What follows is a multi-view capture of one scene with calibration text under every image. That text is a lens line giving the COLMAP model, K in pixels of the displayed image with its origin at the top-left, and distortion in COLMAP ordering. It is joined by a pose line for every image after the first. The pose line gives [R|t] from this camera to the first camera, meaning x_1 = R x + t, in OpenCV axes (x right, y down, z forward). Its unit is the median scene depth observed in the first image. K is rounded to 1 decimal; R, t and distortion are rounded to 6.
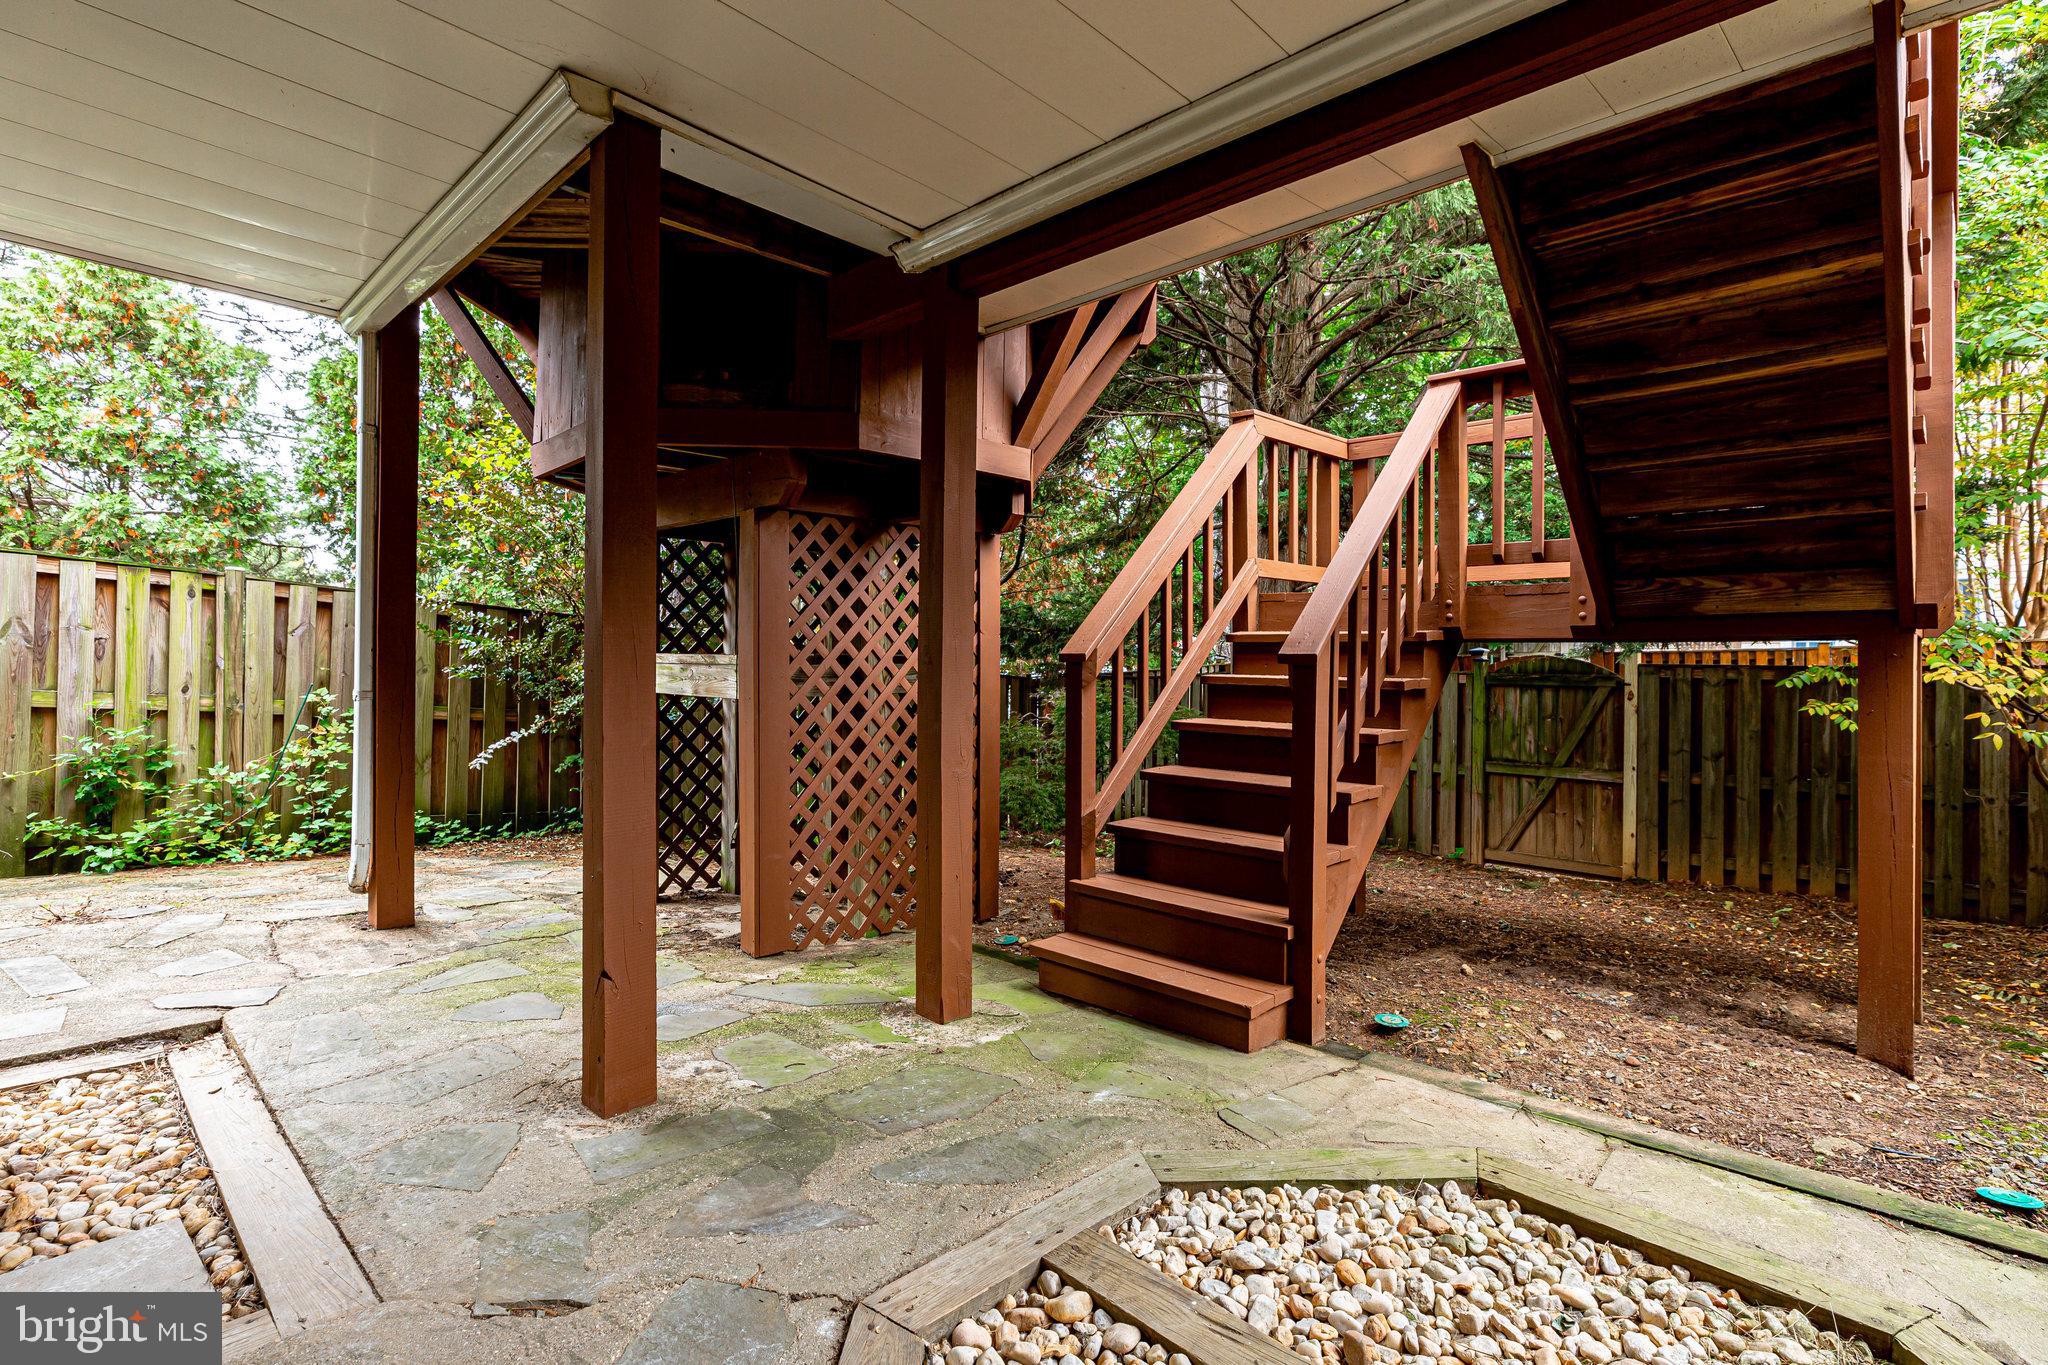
lens RADIAL K [[956.1, 0, 1024.0], [0, 956.1, 682.5], [0, 0, 1]] dist [-0.002153, -0.000453]
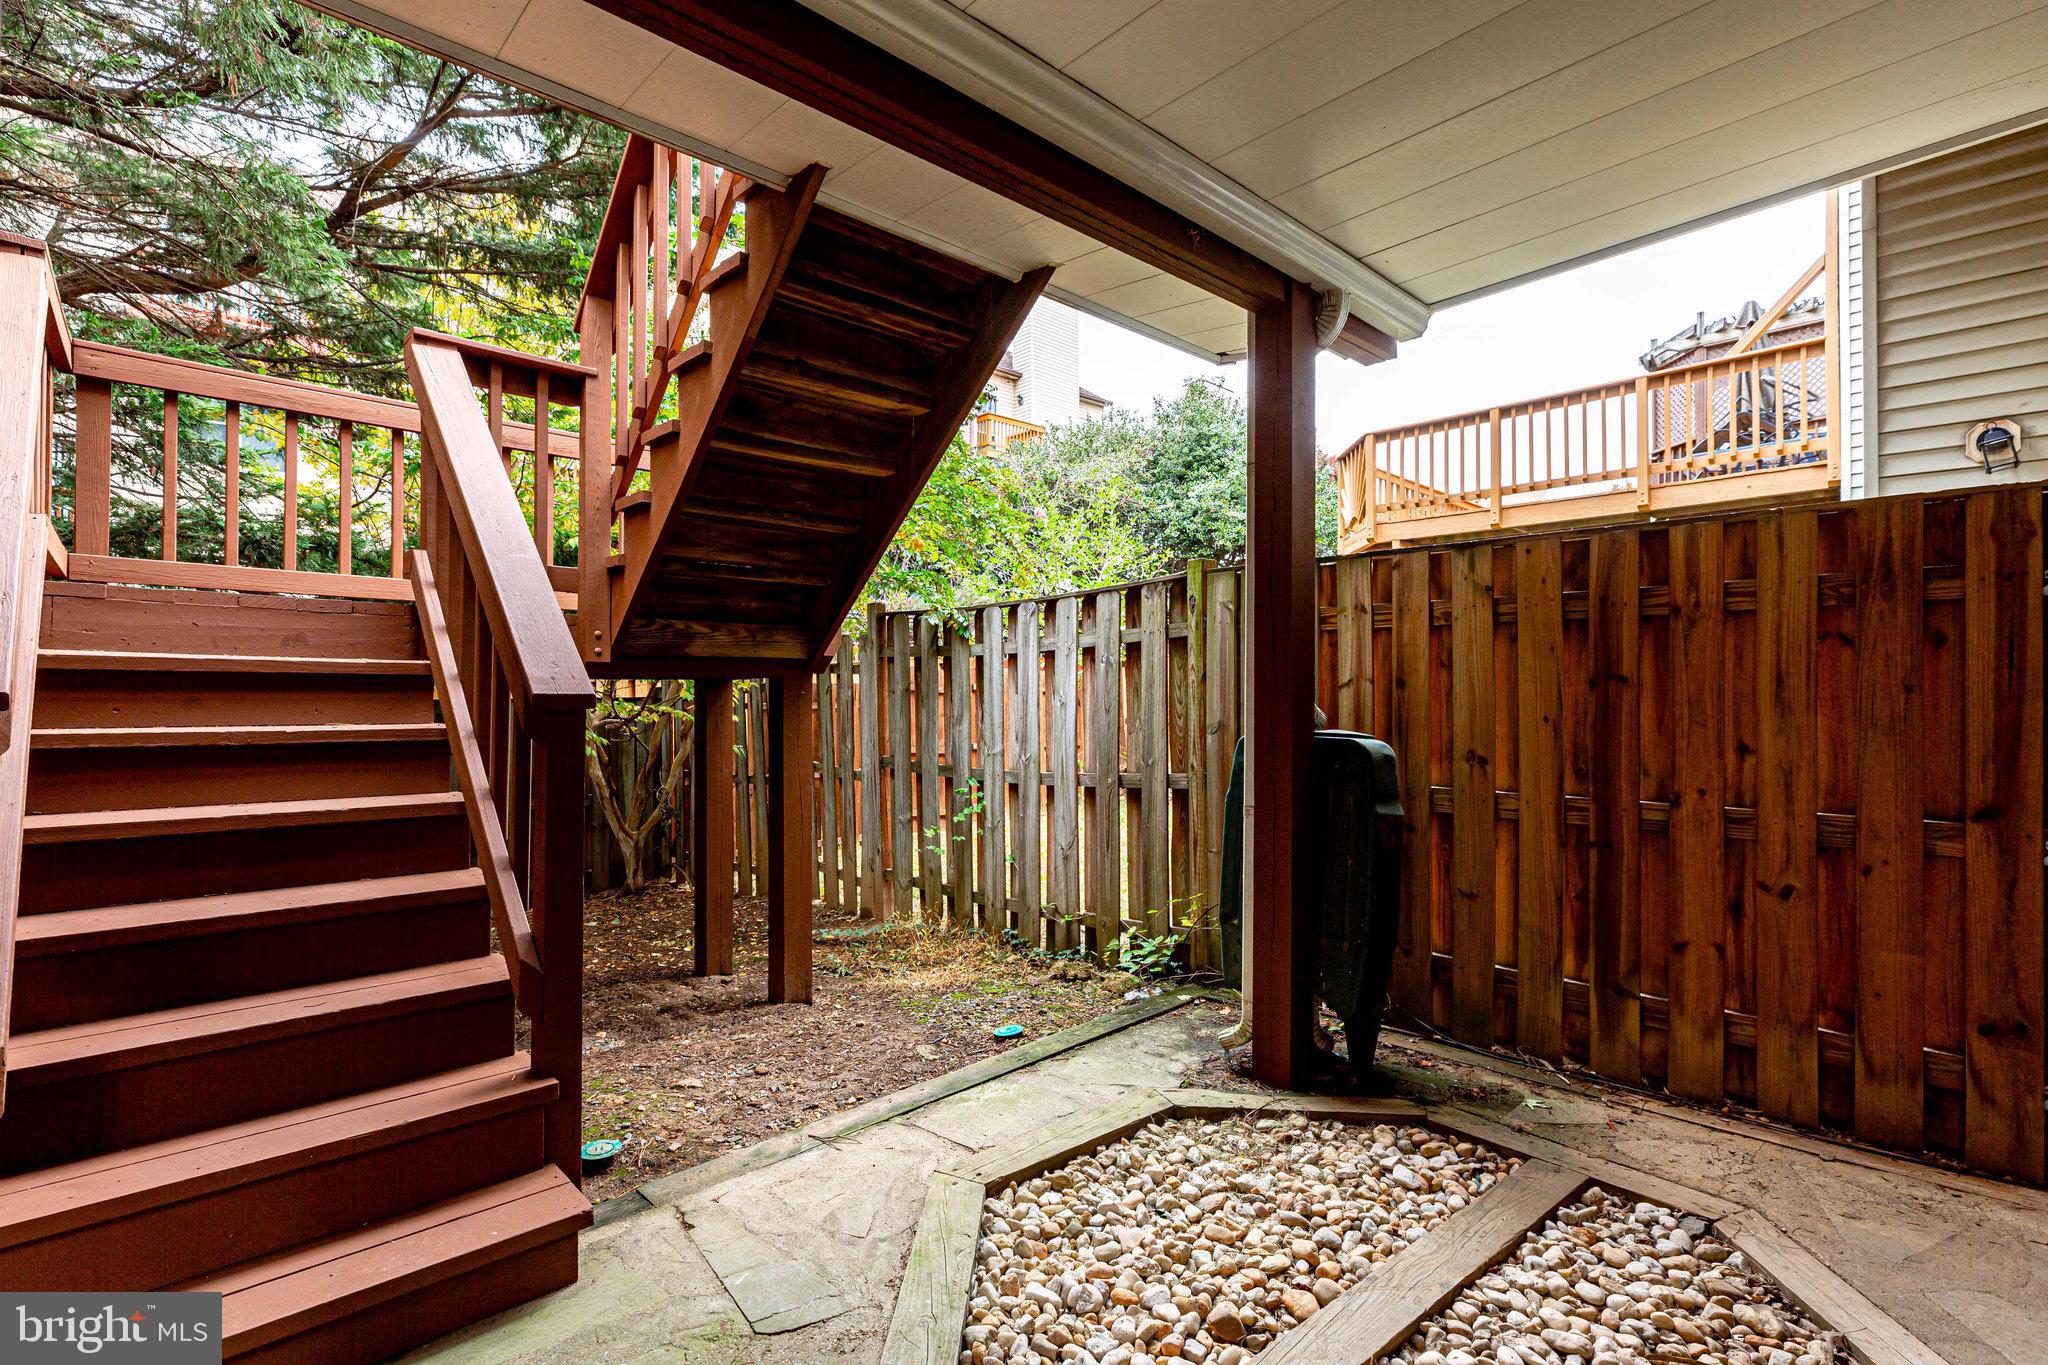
lens RADIAL K [[956.1, 0, 1024.0], [0, 956.1, 682.5], [0, 0, 1]] dist [-0.002153, -0.000453]
pose [[0.071177, 0.007637, 0.997434, -0.436584], [0.030305, 0.999493, -0.009815, -0.020895], [-0.997003, 0.030926, 0.070910, 0.644540]]
